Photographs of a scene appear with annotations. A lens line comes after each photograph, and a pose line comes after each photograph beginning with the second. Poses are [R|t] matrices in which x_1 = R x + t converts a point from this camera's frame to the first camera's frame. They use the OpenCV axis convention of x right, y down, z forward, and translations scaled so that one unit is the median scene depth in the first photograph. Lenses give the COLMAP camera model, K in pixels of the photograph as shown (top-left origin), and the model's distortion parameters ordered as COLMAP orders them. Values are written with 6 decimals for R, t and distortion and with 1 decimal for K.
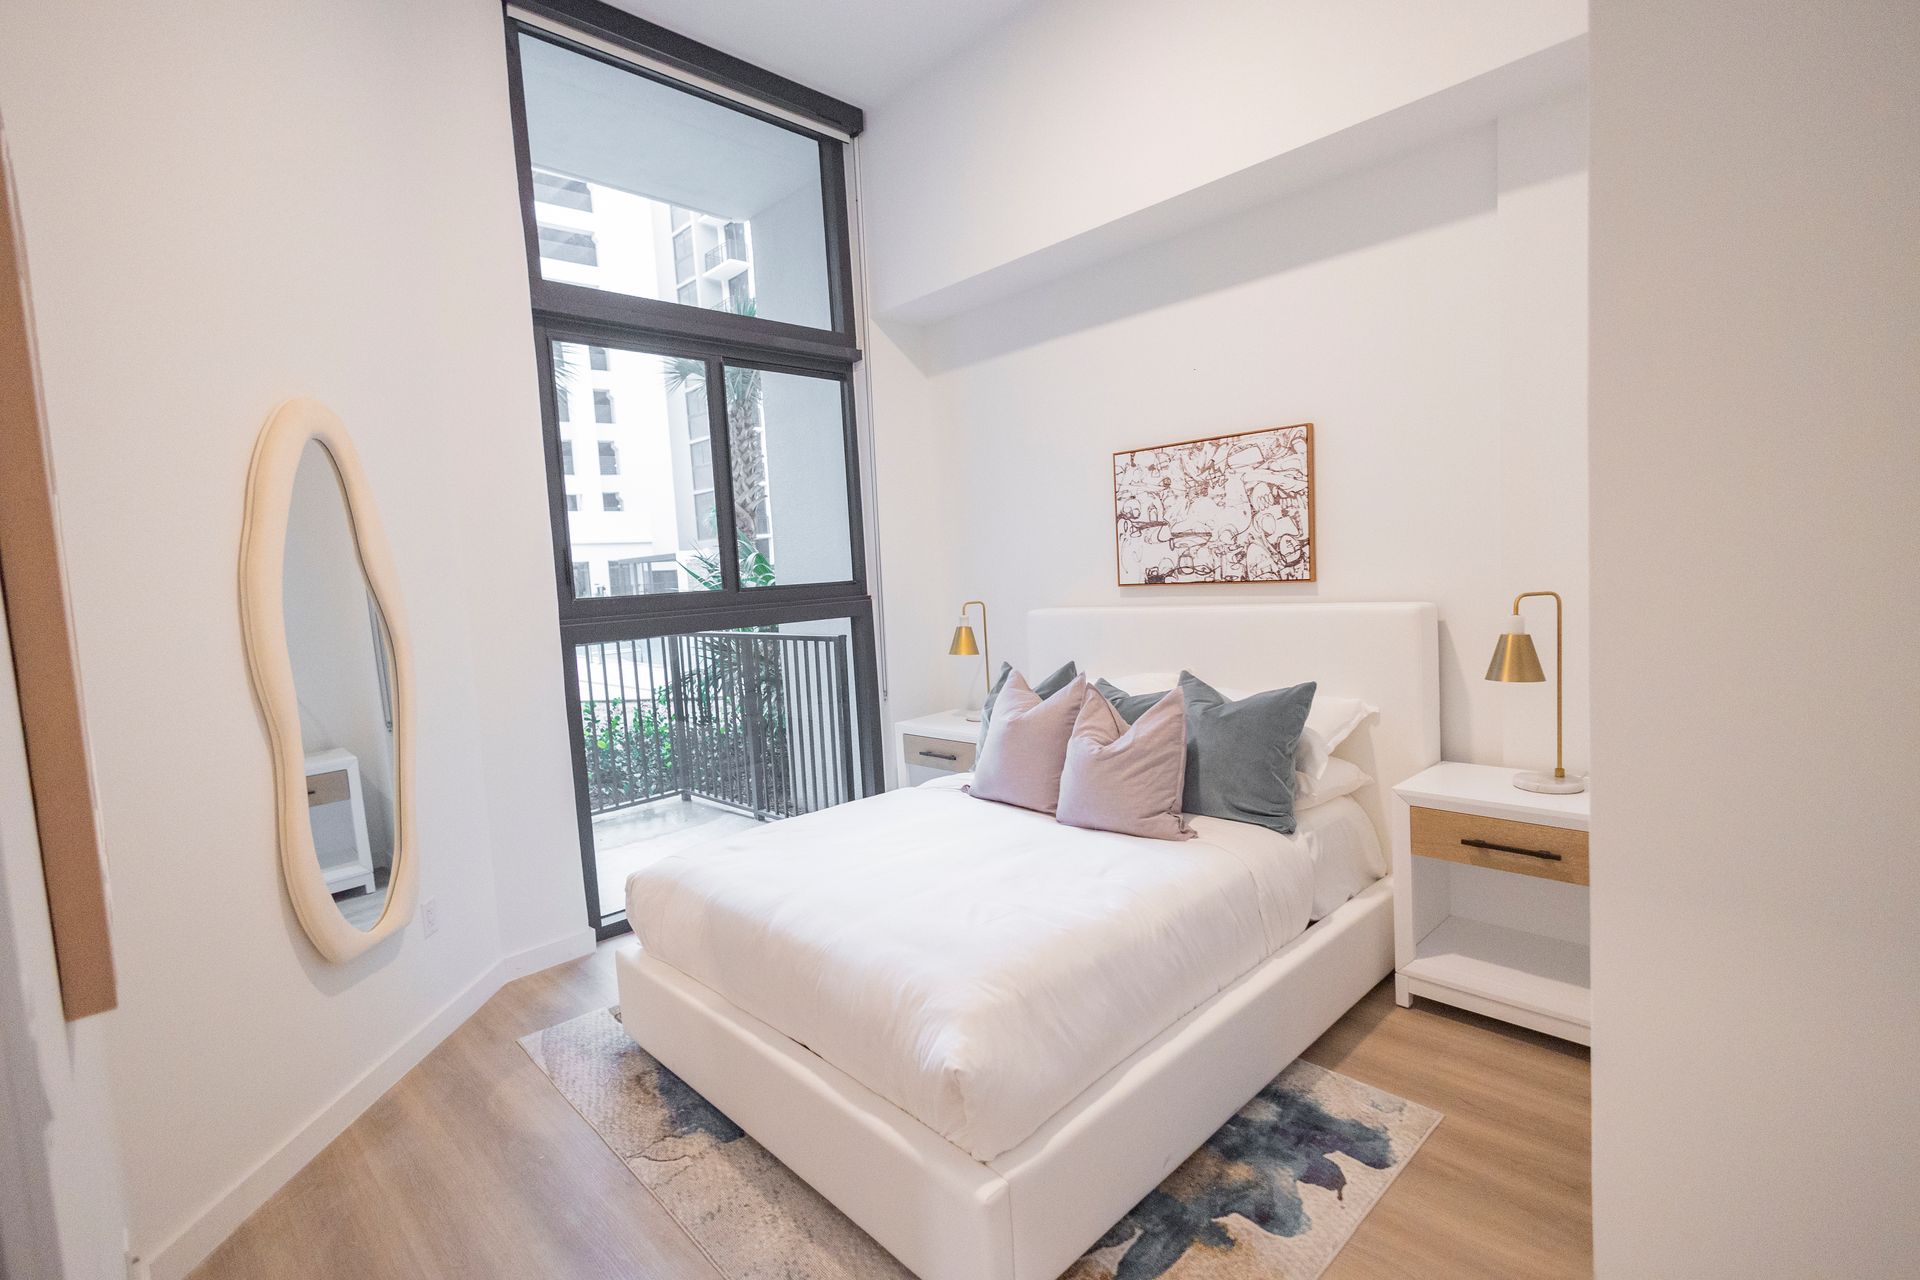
lens RADIAL K [[876.0, 0, 970.9], [0, 876.0, 635.7], [0, 0, 1]] dist [-0.000630, 0.000135]
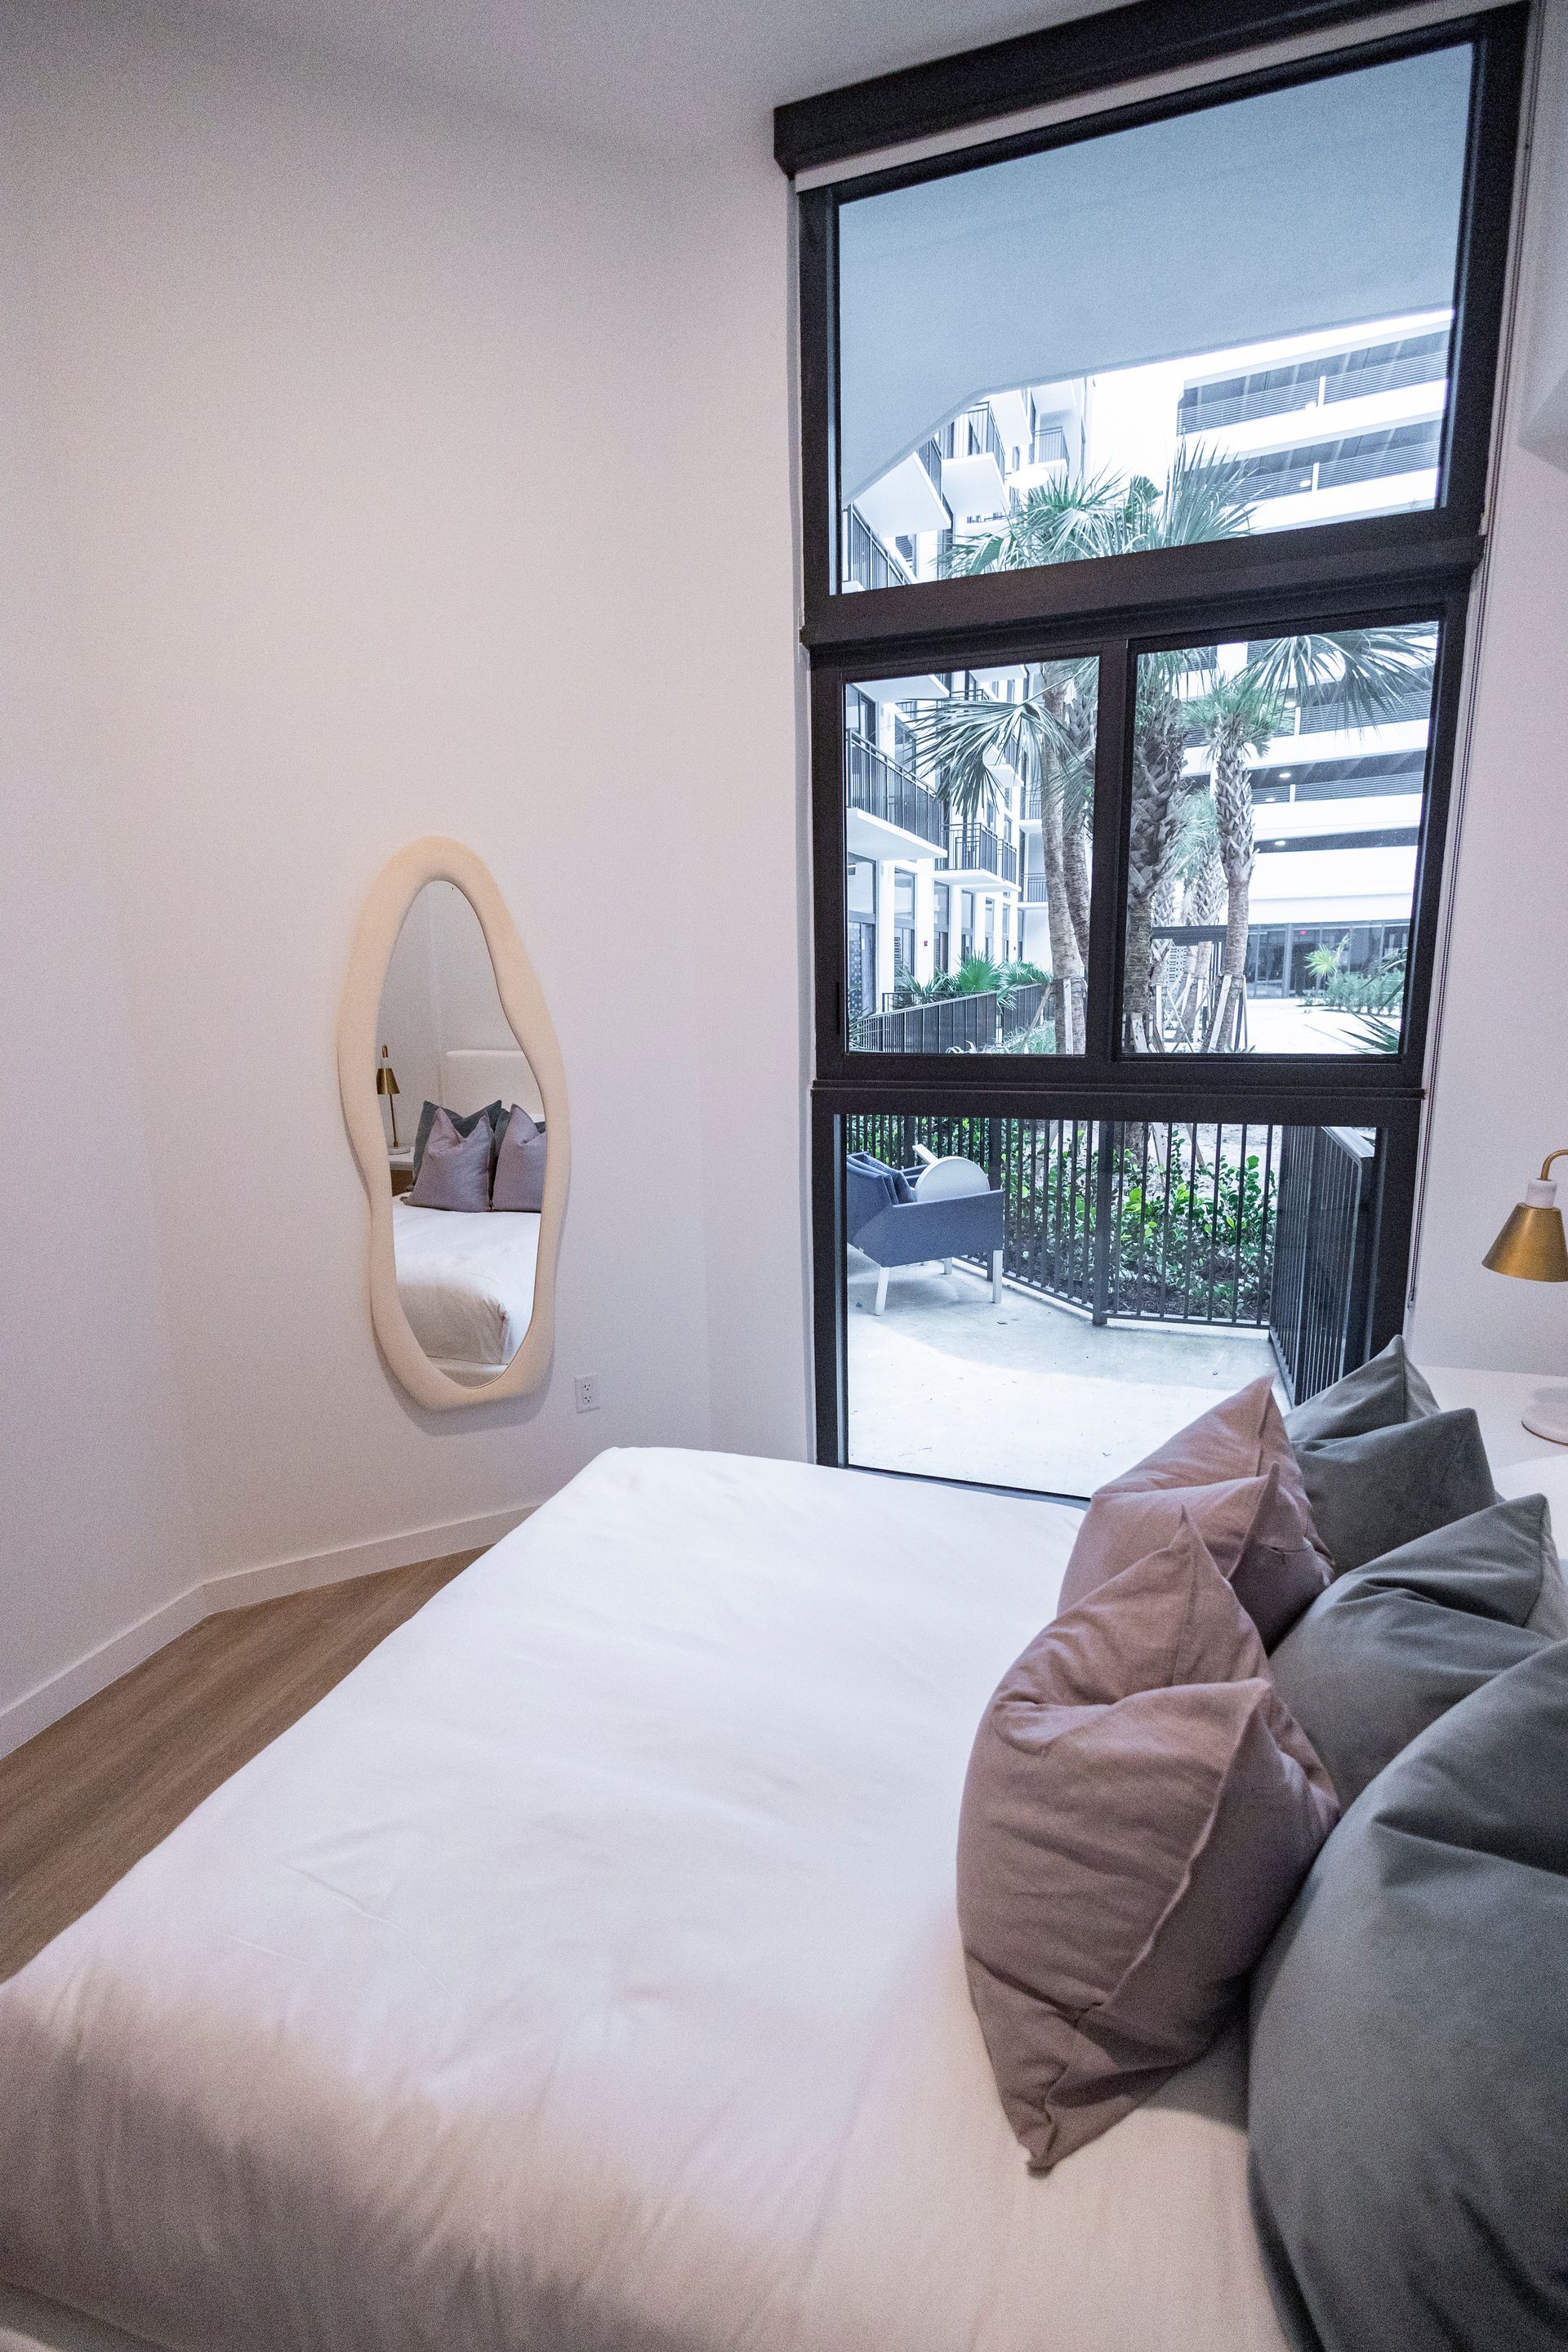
lens RADIAL K [[1073.1, 0, 788.4], [0, 1073.1, 1185.0], [0, 0, 1]] dist [-0.000630, 0.000135]
pose [[0.435247, 0.220939, -0.872781, 0.349029], [-0.079208, 0.975059, 0.207331, -0.122380], [0.896820, -0.021109, 0.441891, 0.581281]]
